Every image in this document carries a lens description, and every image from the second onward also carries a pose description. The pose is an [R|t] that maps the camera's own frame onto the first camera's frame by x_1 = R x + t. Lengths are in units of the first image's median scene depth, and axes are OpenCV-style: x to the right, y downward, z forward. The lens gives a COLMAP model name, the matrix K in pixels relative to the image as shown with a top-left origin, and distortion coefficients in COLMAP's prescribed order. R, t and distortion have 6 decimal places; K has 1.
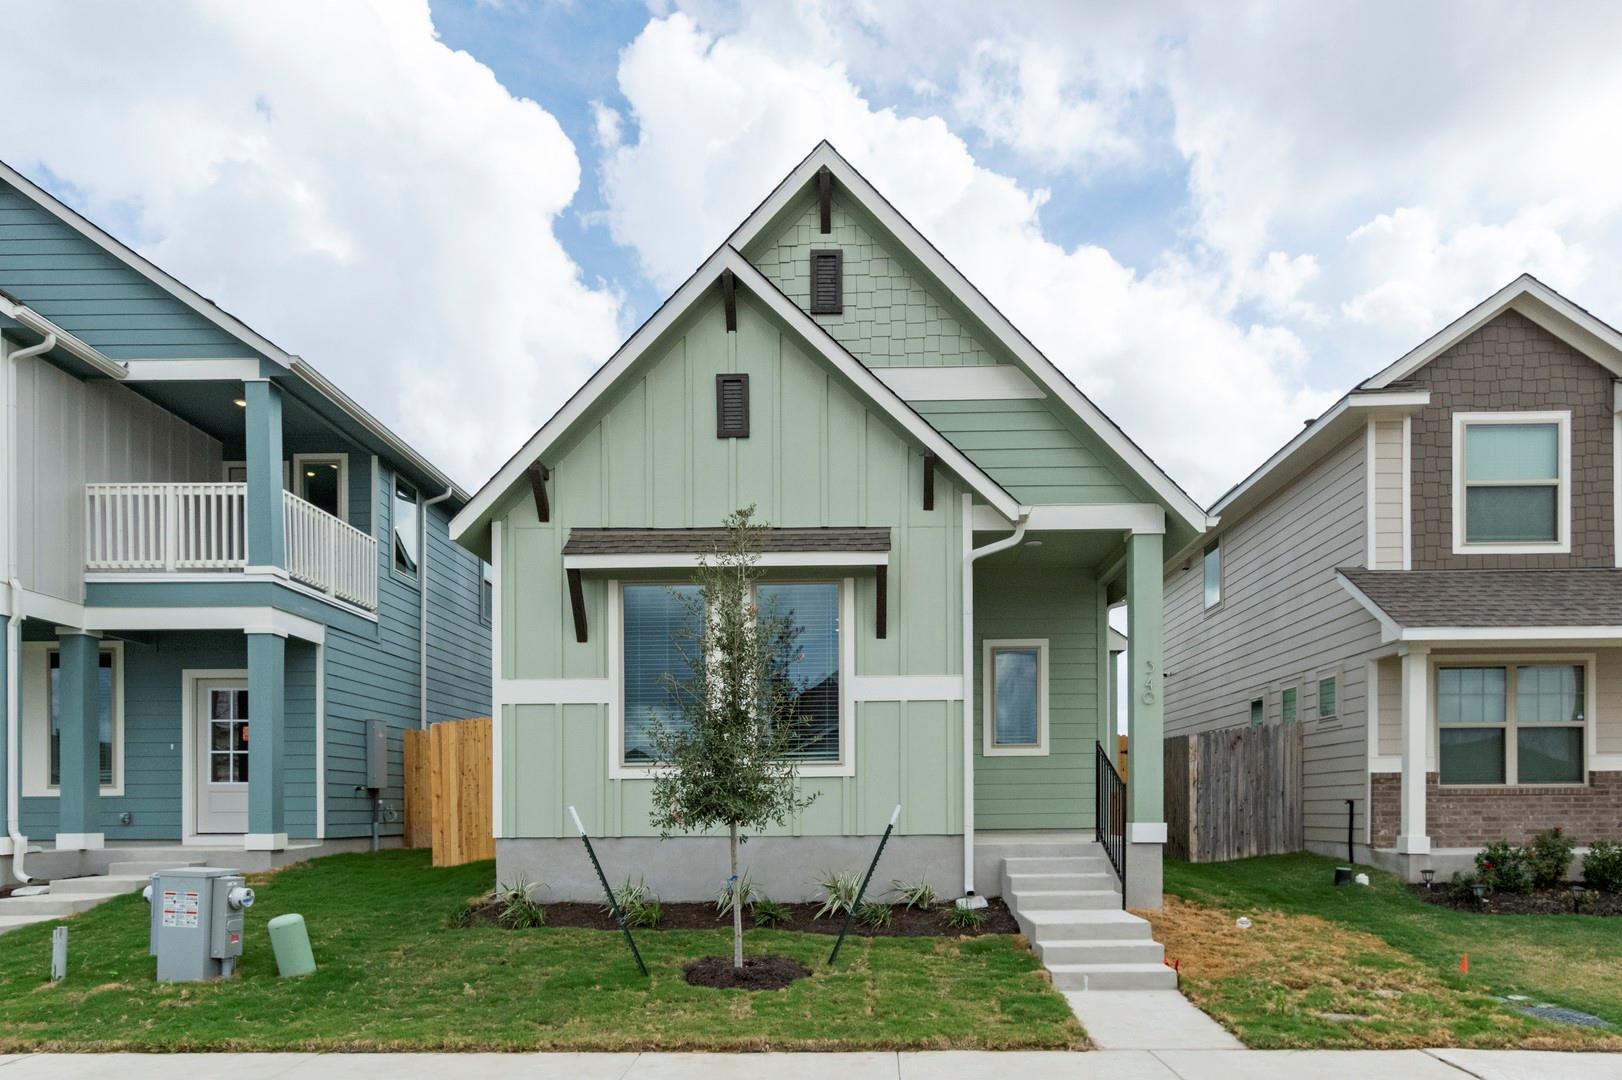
lens RADIAL K [[987.5, 0, 813.4], [0, 987.5, 571.3], [0, 0, 1]] dist [-0.021013, 0.018349]
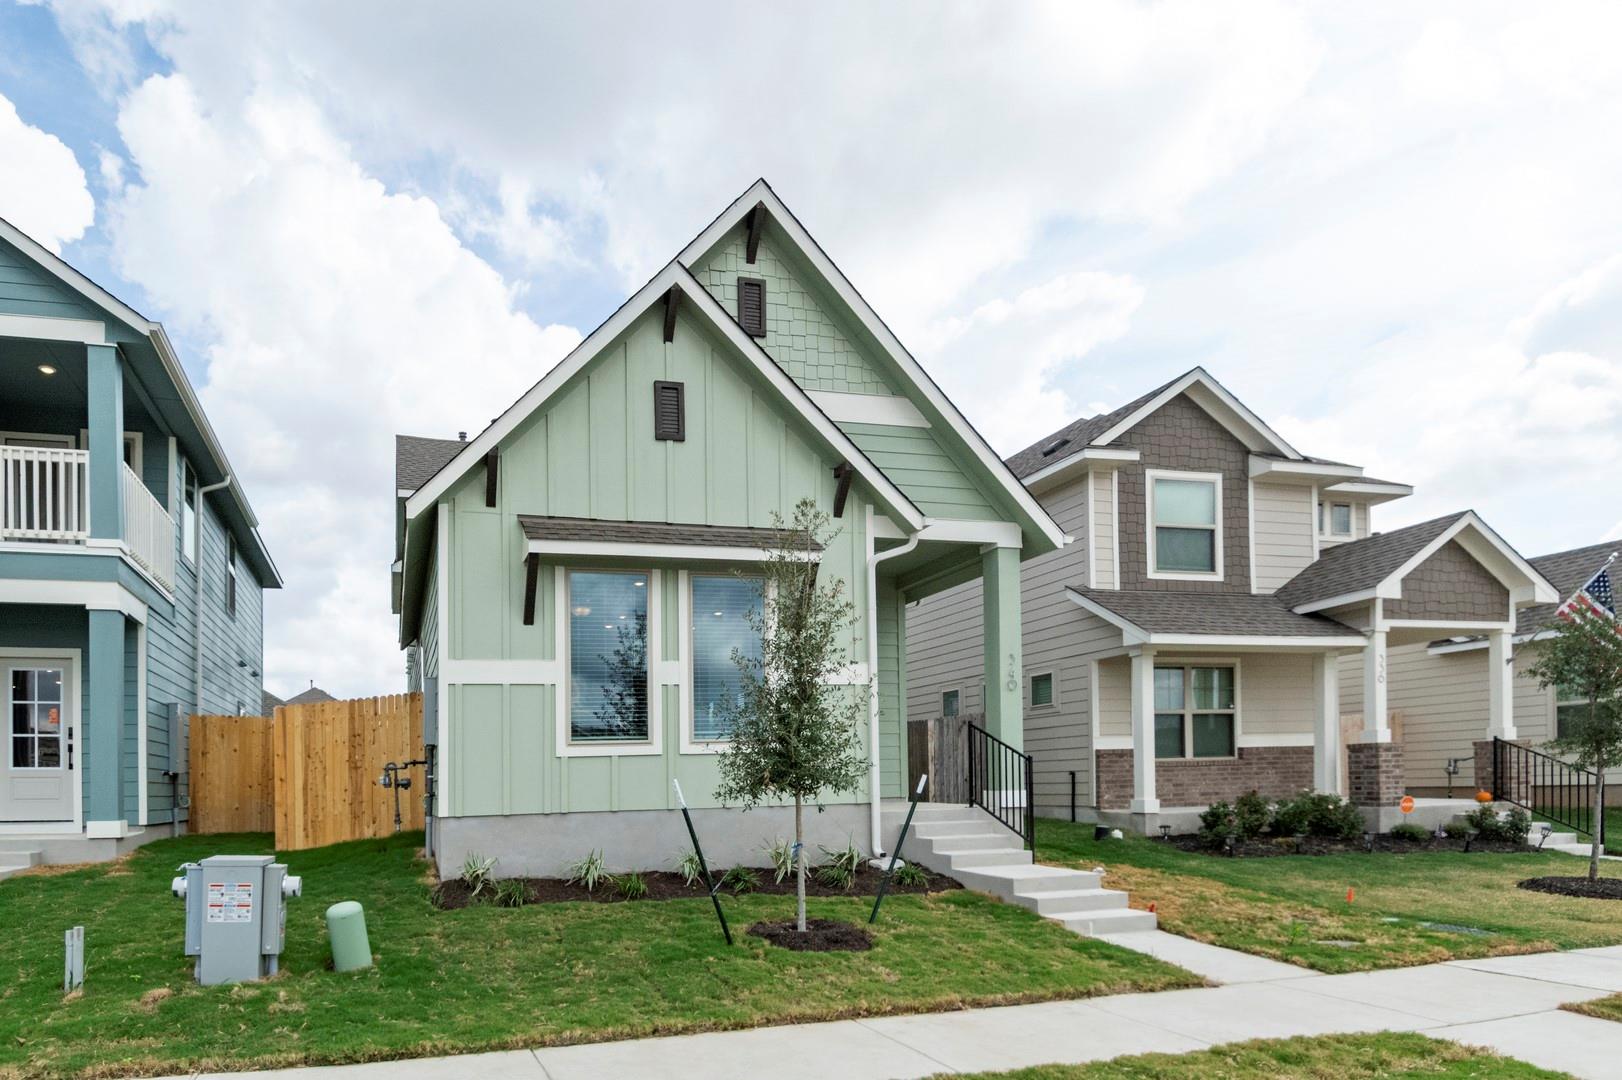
lens RADIAL K [[859.6, 0, 839.8], [0, 859.6, 566.9], [0, 0, 1]] dist [0.025181, -0.036762]
pose [[0.969915, 0.042579, 0.239693, -0.111438], [-0.040047, 0.999079, -0.015426, 0.009784], [-0.240129, 0.005363, 0.970726, 0.035868]]
